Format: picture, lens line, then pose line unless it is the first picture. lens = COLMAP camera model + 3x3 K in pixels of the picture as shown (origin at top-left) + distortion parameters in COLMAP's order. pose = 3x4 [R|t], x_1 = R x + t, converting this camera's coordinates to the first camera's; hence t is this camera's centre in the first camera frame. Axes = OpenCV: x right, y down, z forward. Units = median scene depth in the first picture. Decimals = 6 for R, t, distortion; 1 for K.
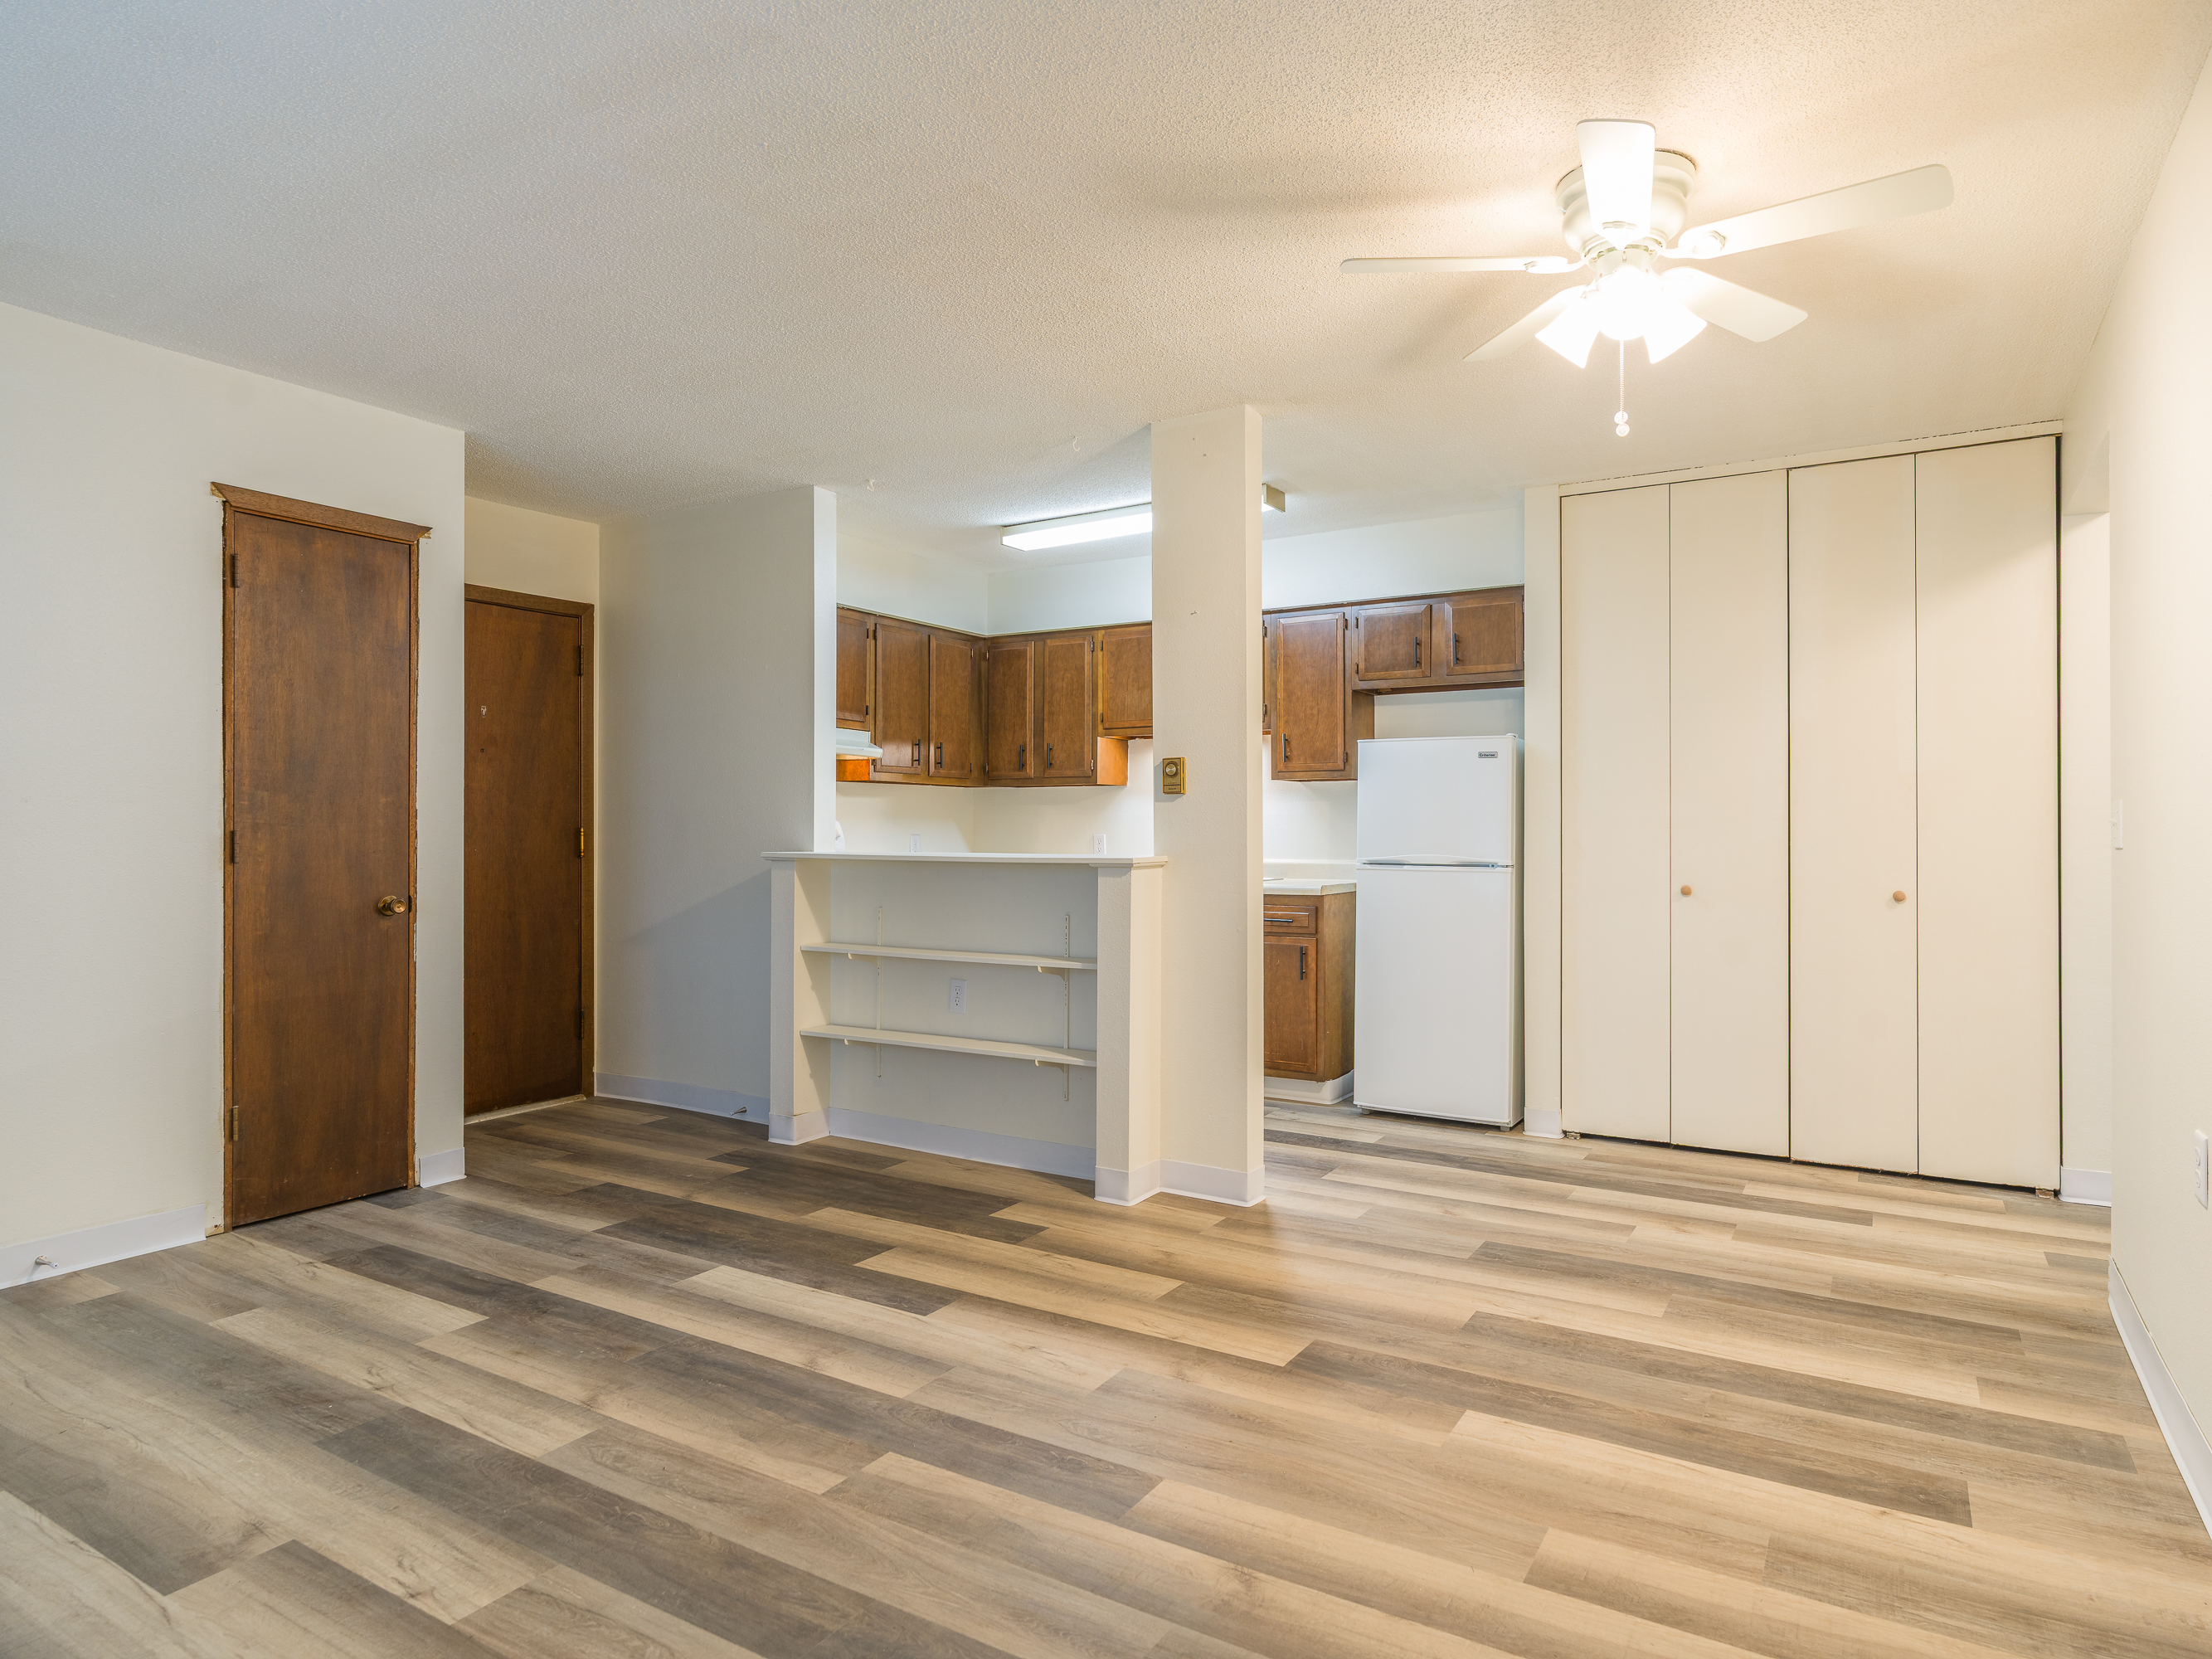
lens RADIAL K [[1282.9, 0, 1102.1], [0, 1282.9, 832.8], [0, 0, 1]] dist [-0.000537, 0.001581]
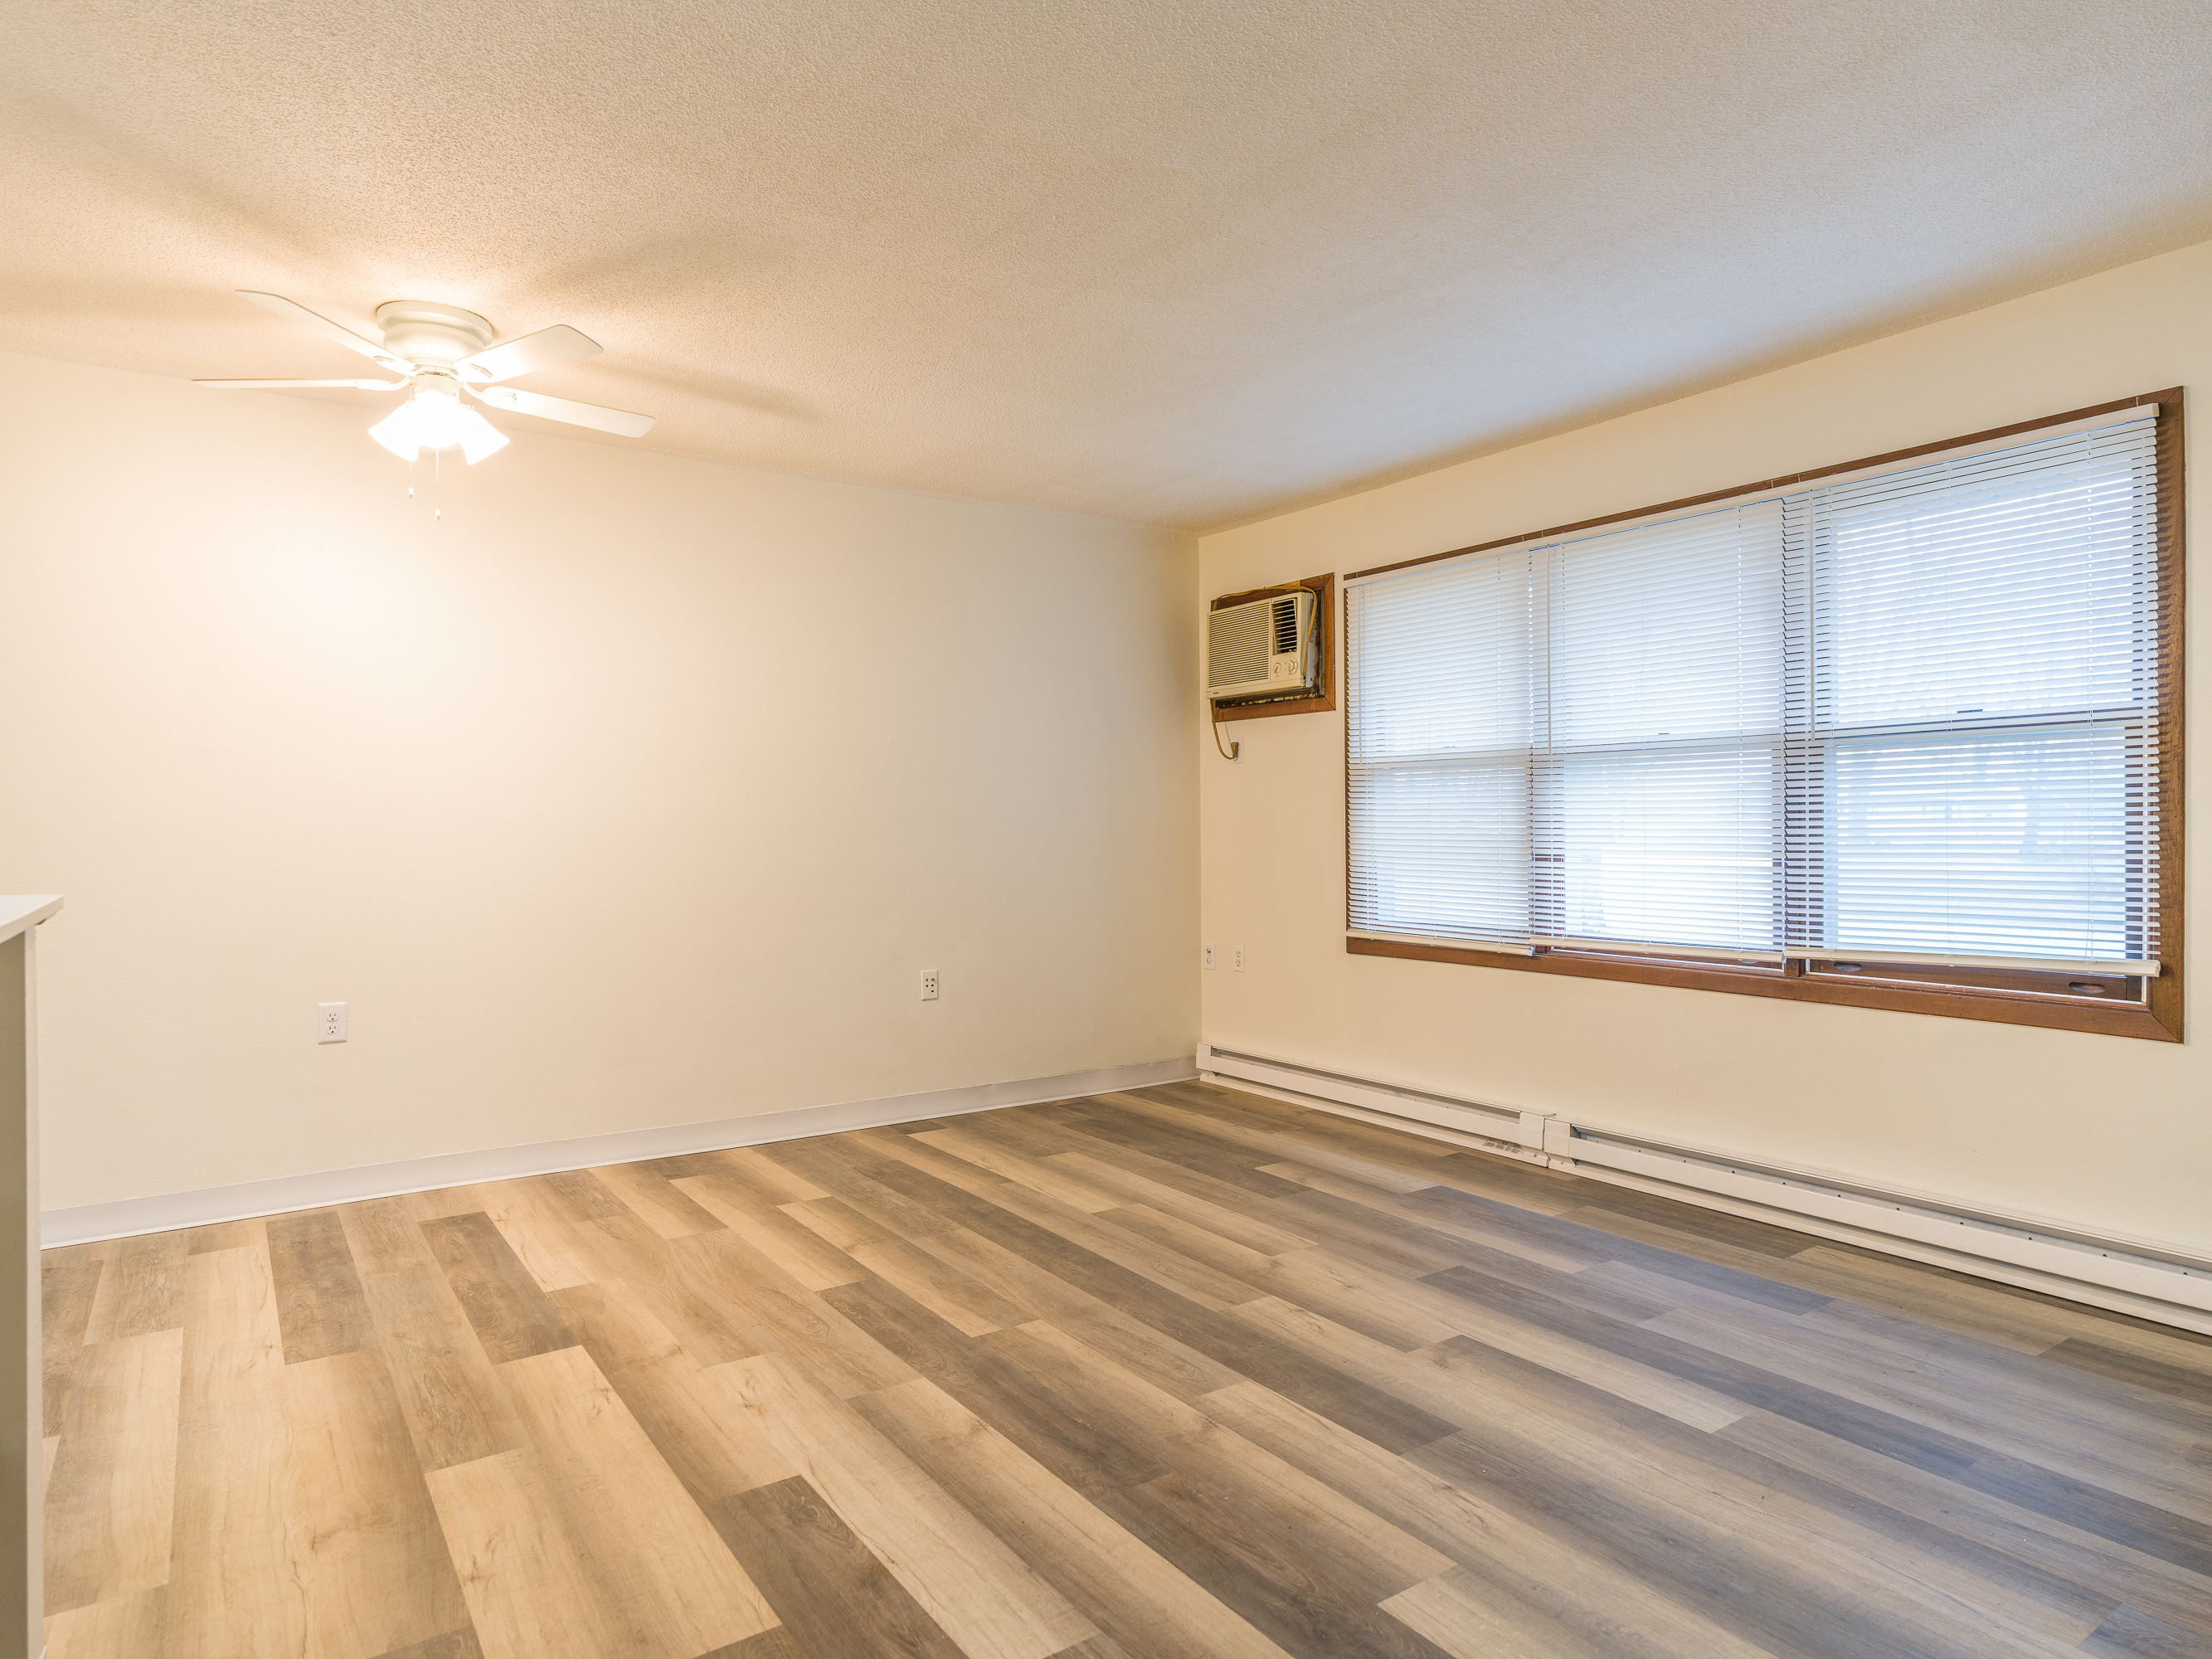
lens RADIAL K [[1282.9, 0, 1104.4], [0, 1282.9, 827.7], [0, 0, 1]] dist [-0.000537, 0.001581]
pose [[-0.915454, 0.003169, 0.402411, -0.791335], [0.003900, 0.999992, 0.000997, -0.003294], [-0.402404, 0.002482, -0.915459, 2.112309]]
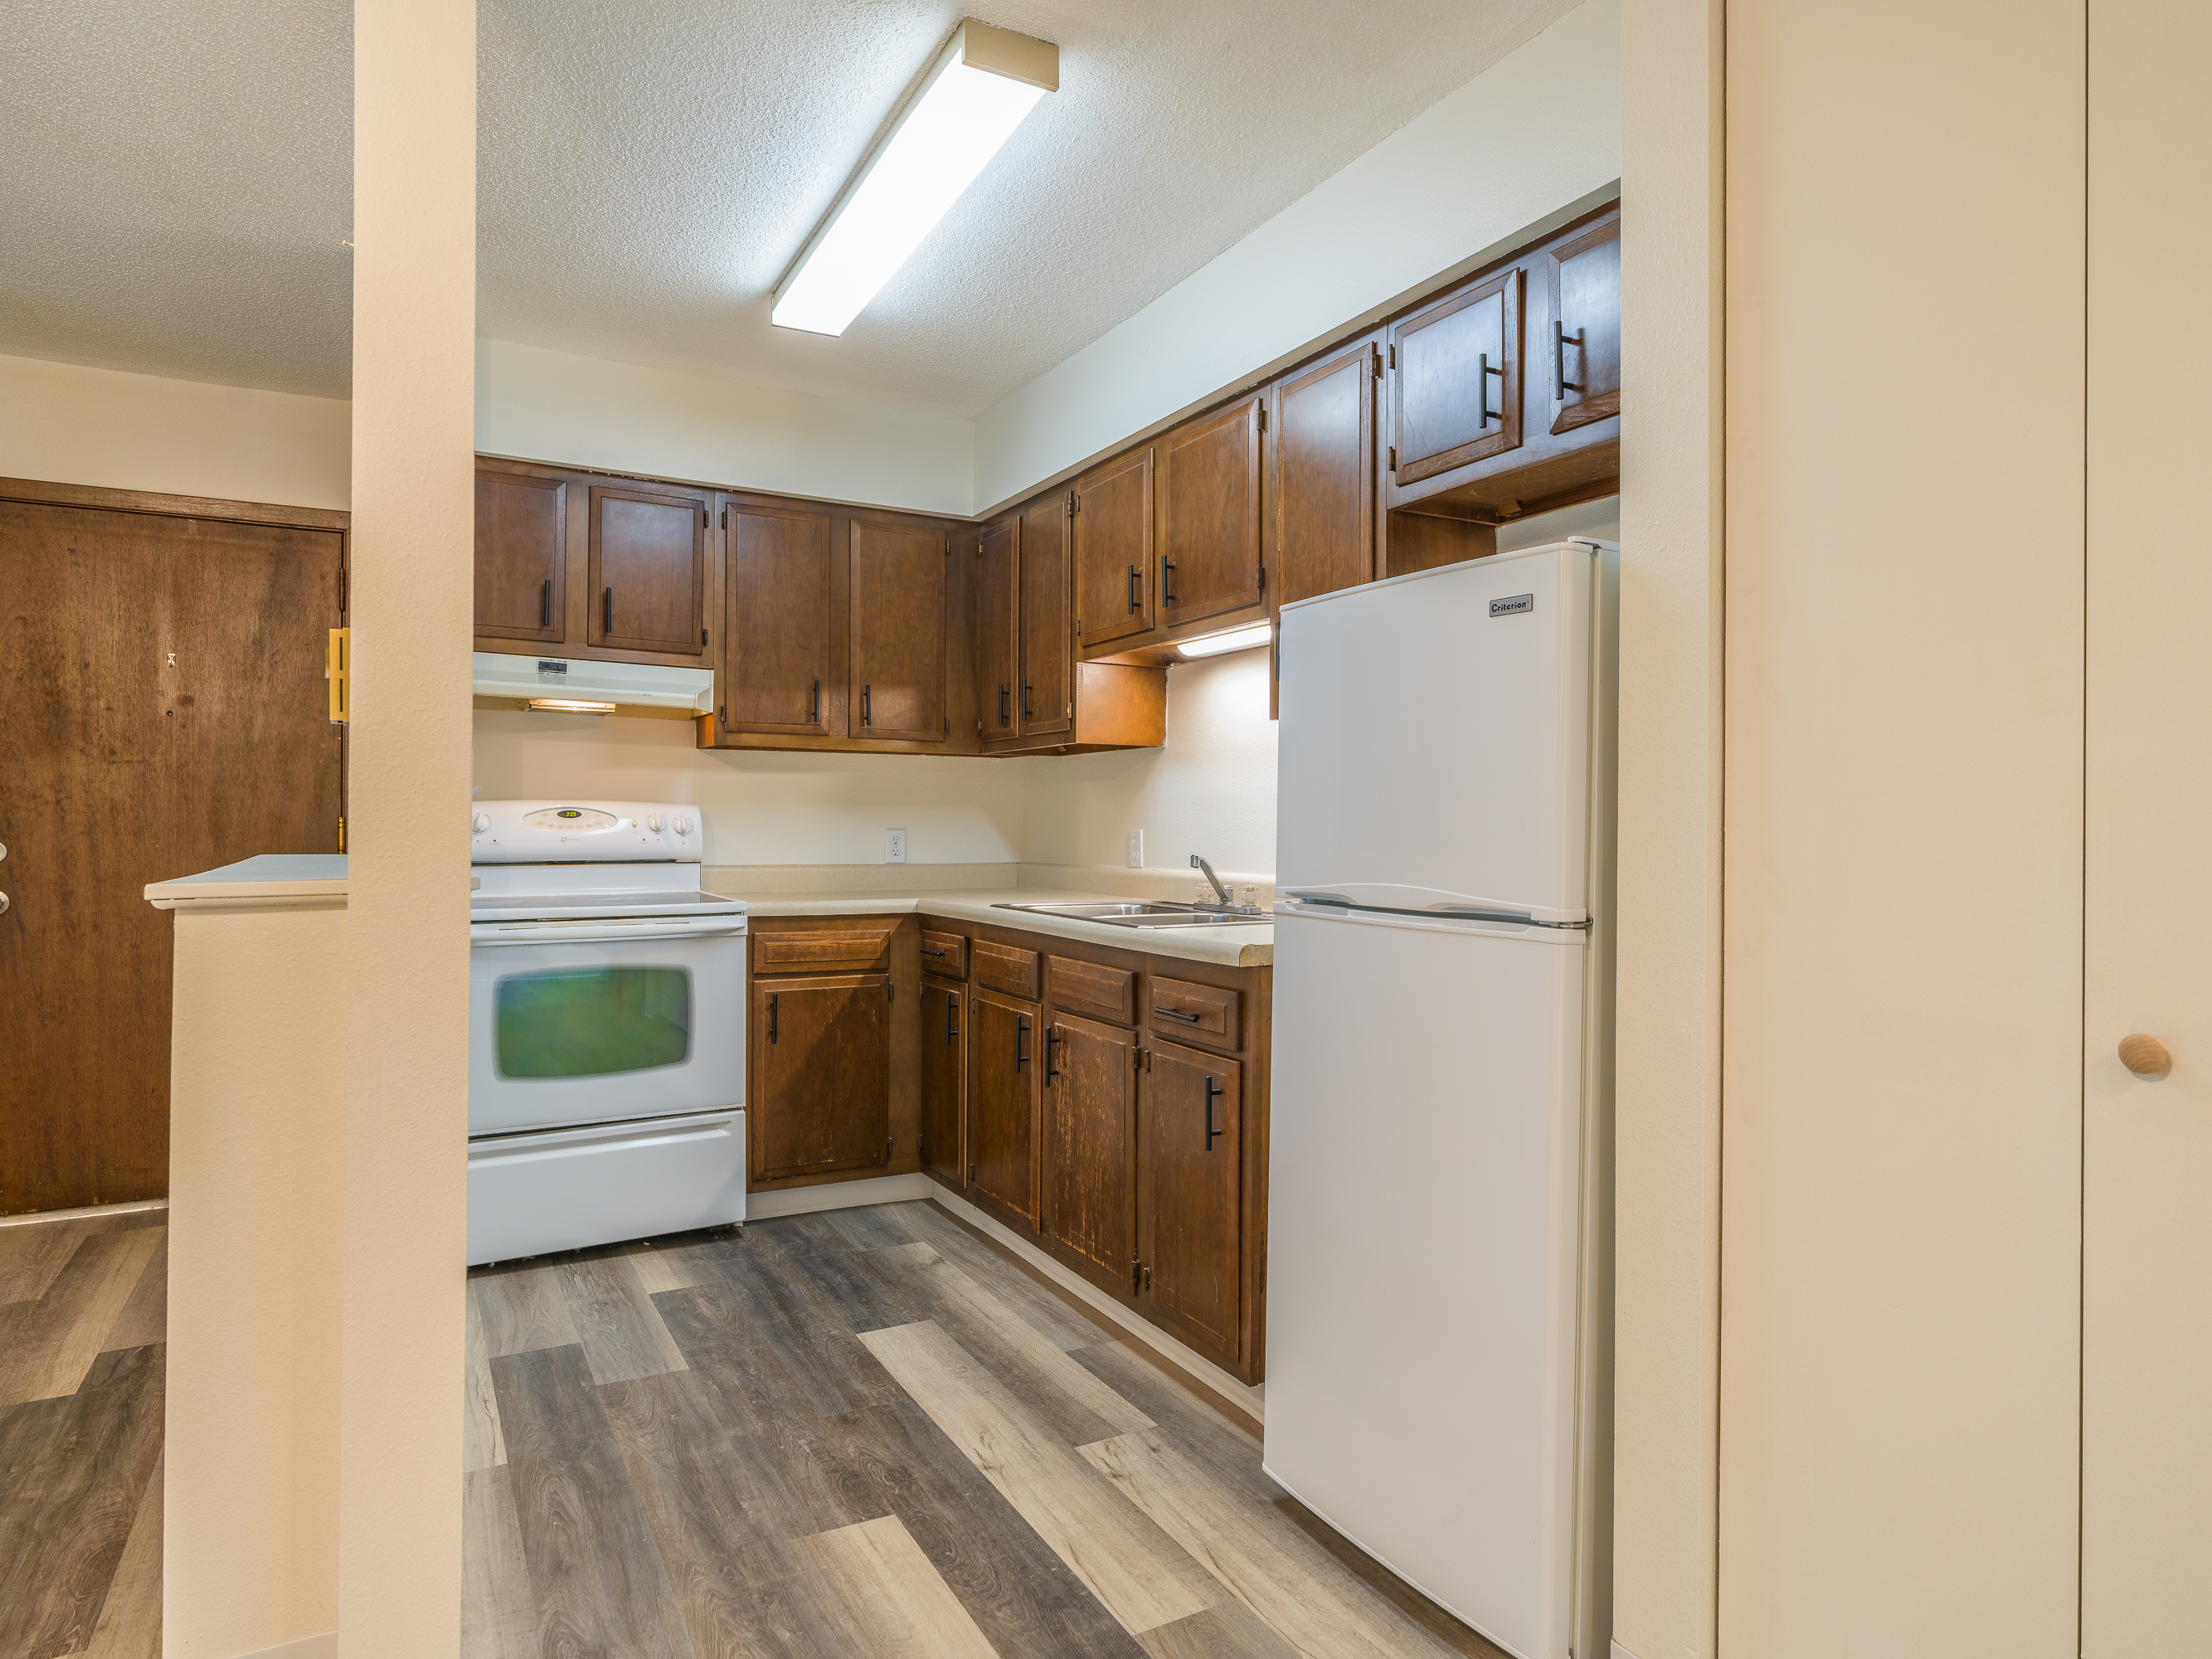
lens RADIAL K [[1282.9, 0, 1102.7], [0, 1282.9, 831.1], [0, 0, 1]] dist [-0.000537, 0.001581]
pose [[0.866577, 0.007324, -0.498989, 0.253444], [-0.008619, 0.999963, -0.000292, 0.001586], [0.498968, 0.004554, 0.866608, 0.426123]]
